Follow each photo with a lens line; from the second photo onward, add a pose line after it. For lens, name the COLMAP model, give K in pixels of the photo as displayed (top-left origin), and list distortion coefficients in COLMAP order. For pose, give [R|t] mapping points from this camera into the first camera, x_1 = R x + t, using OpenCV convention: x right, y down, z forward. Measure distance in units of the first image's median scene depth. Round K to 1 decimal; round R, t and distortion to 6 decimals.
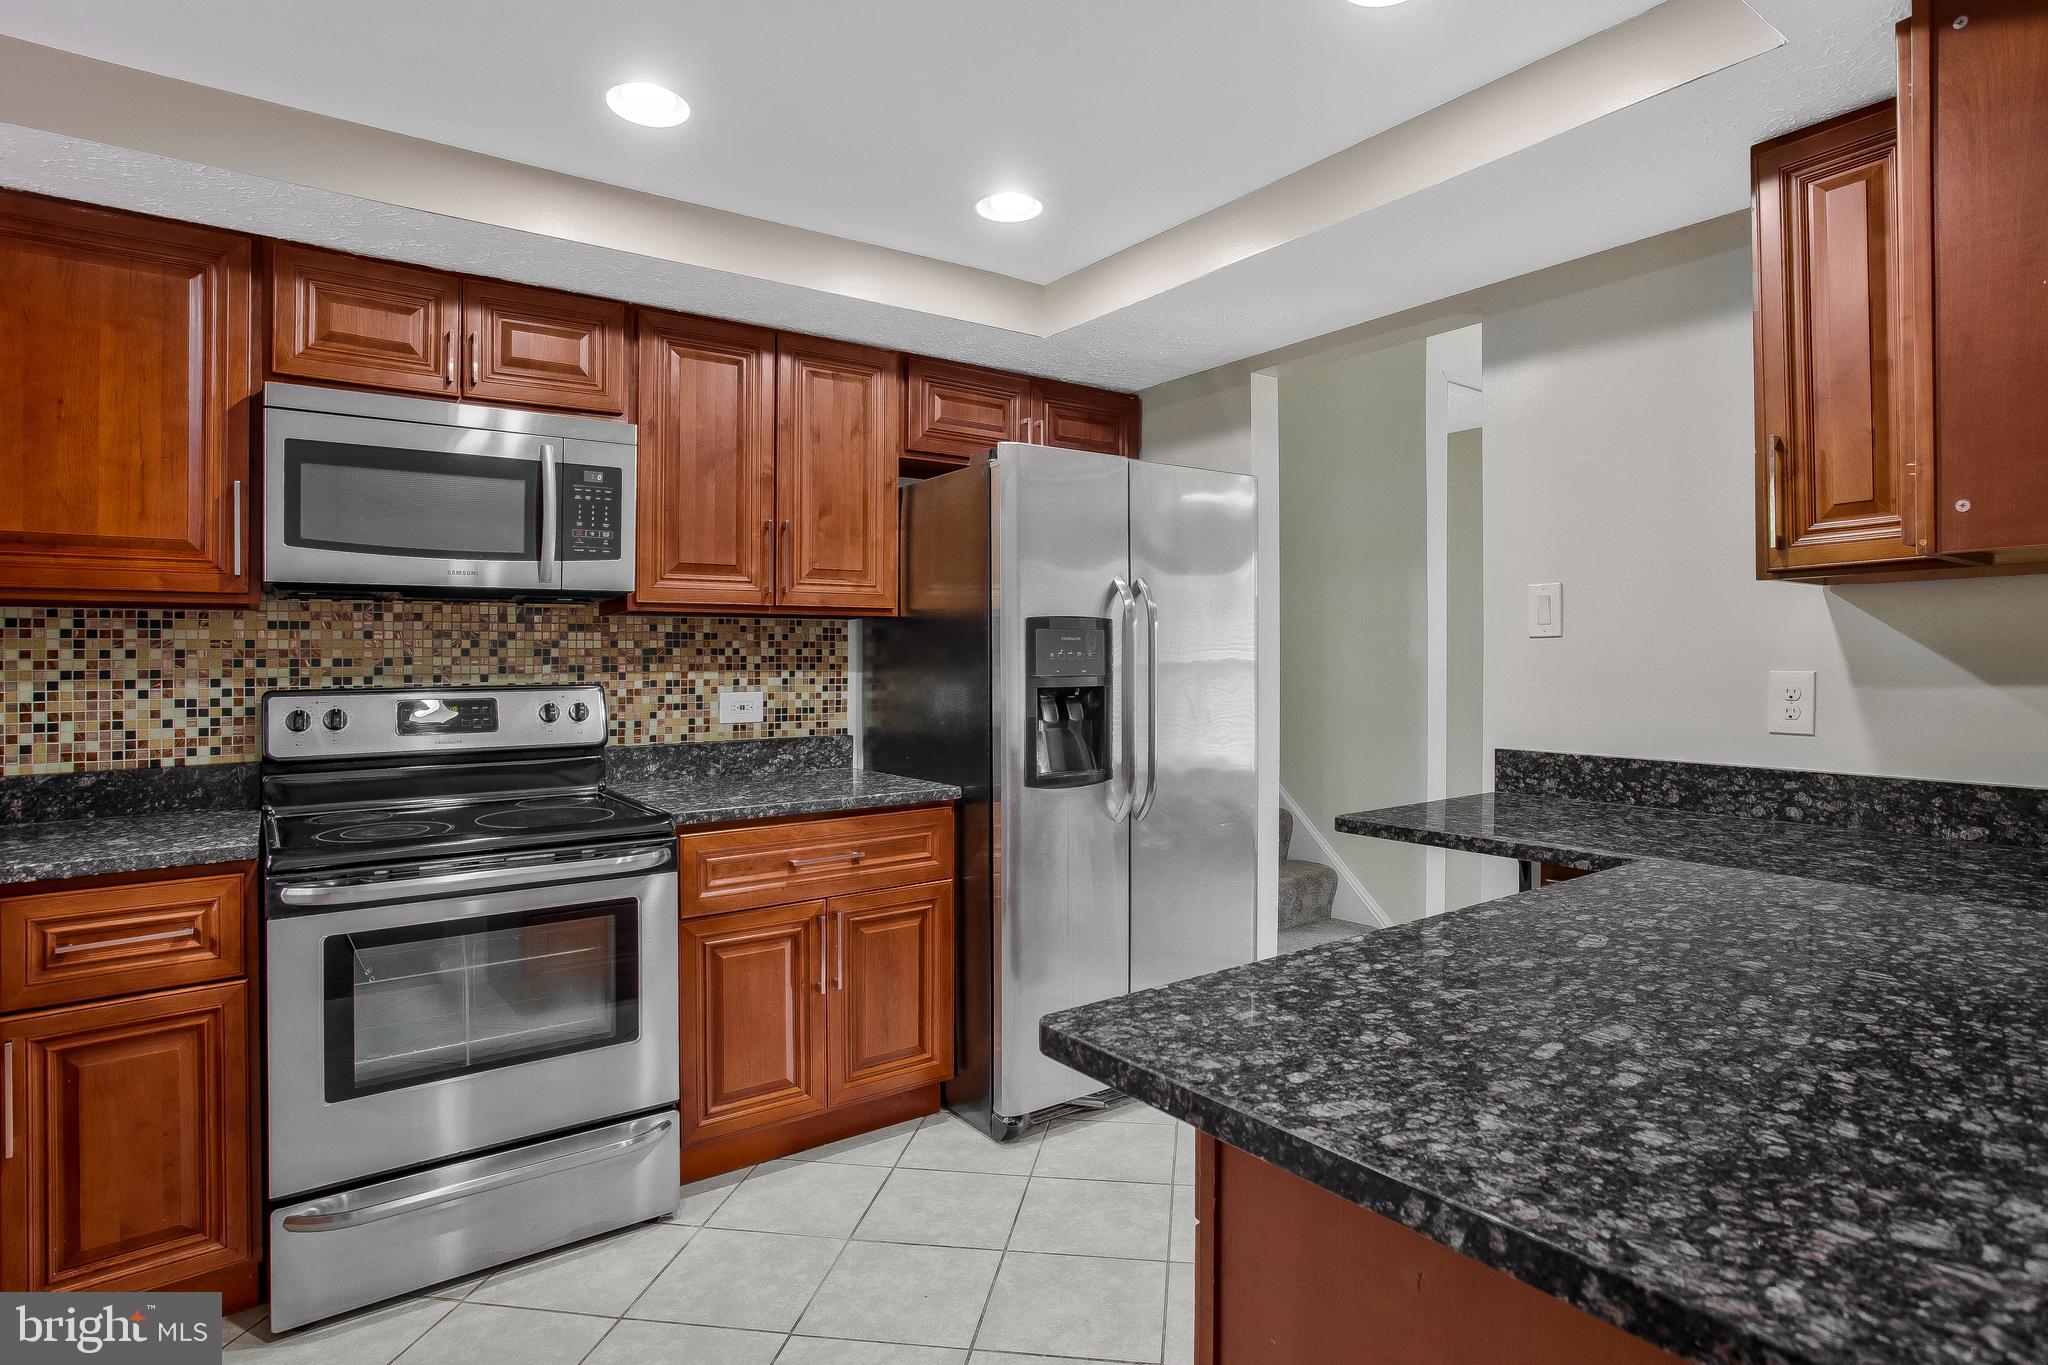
lens RADIAL K [[1085.1, 0, 956.4], [0, 1085.1, 655.4], [0, 0, 1]] dist [-0.062181, 0.037798]
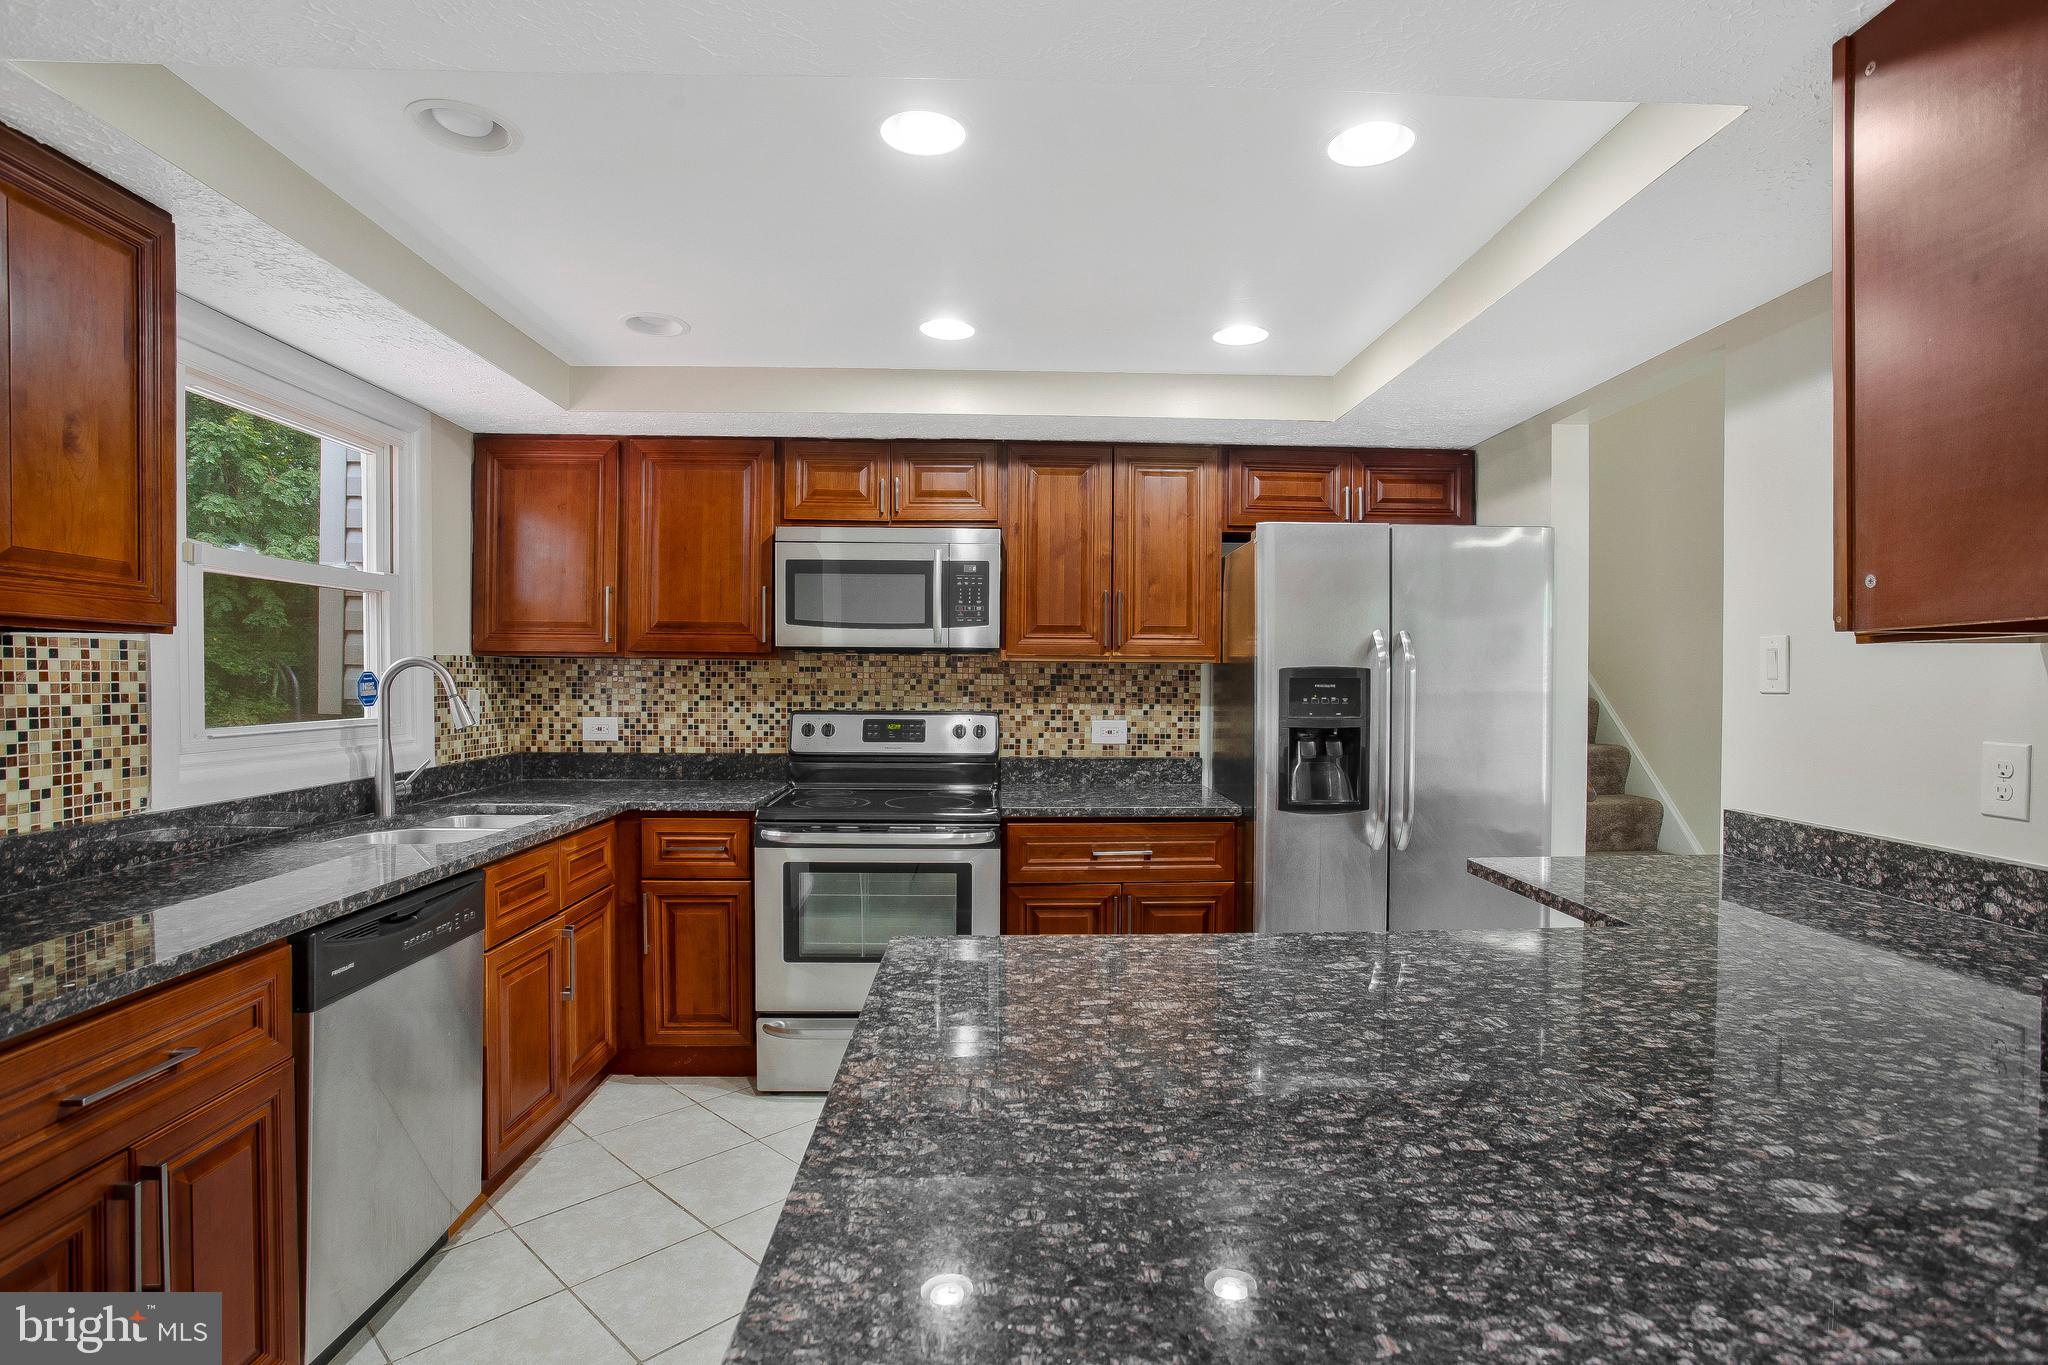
lens RADIAL K [[981.0, 0, 960.3], [0, 981.0, 647.7], [0, 0, 1]] dist [-0.091436, 0.028458]
pose [[0.818027, -0.004368, -0.575163, 0.389674], [-0.010514, 0.999691, -0.022546, -0.028910], [0.575084, 0.024491, 0.817728, -0.070958]]
